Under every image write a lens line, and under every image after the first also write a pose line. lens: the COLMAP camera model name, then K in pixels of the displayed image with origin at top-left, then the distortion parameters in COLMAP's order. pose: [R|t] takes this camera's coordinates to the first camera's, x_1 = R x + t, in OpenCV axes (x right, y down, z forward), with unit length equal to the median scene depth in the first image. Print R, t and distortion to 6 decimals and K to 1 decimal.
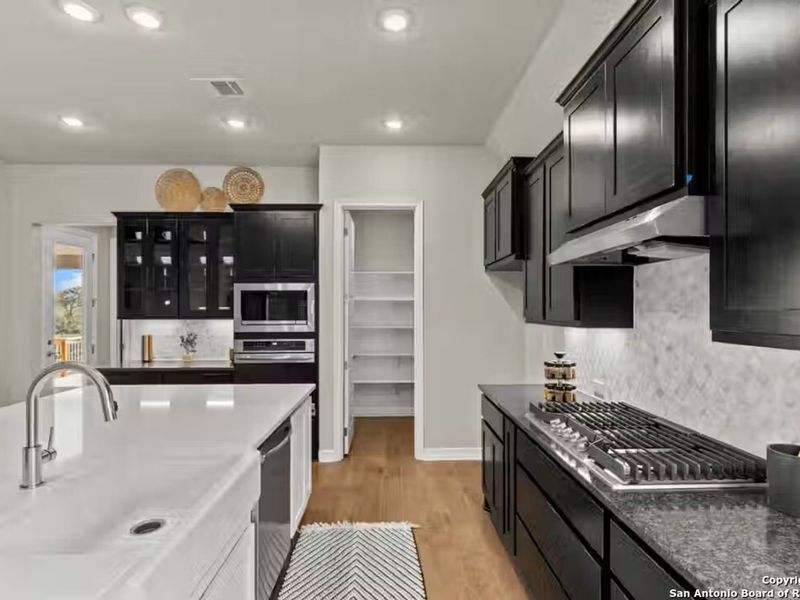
lens RADIAL K [[407.5, 0, 401.1], [0, 407.5, 308.9], [0, 0, 1]] dist [-0.029590, -0.000160]
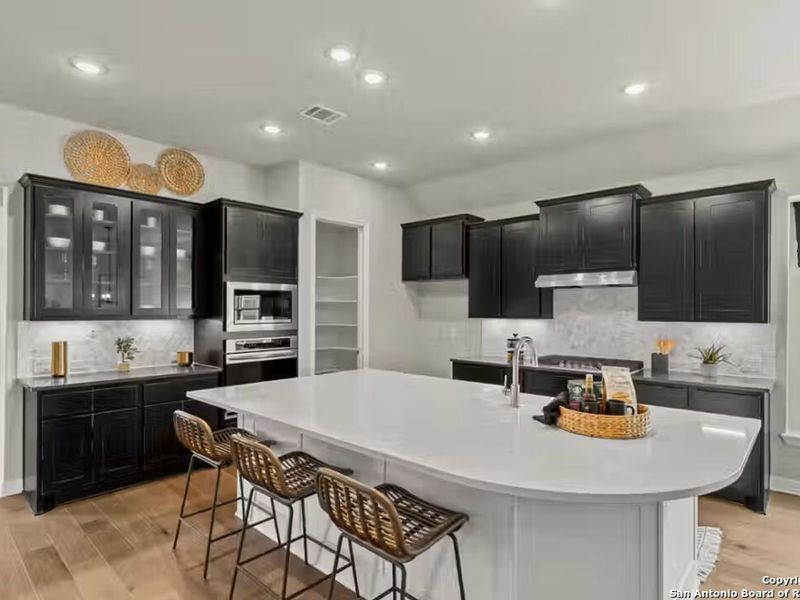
lens RADIAL K [[407.5, 0, 401.1], [0, 407.5, 308.9], [0, 0, 1]] dist [-0.029590, -0.000160]
pose [[0.725907, 0.004197, 0.687780, -0.732788], [-0.004548, 0.999989, -0.001302, 0.001739], [-0.687778, -0.002183, 0.725918, 0.016687]]
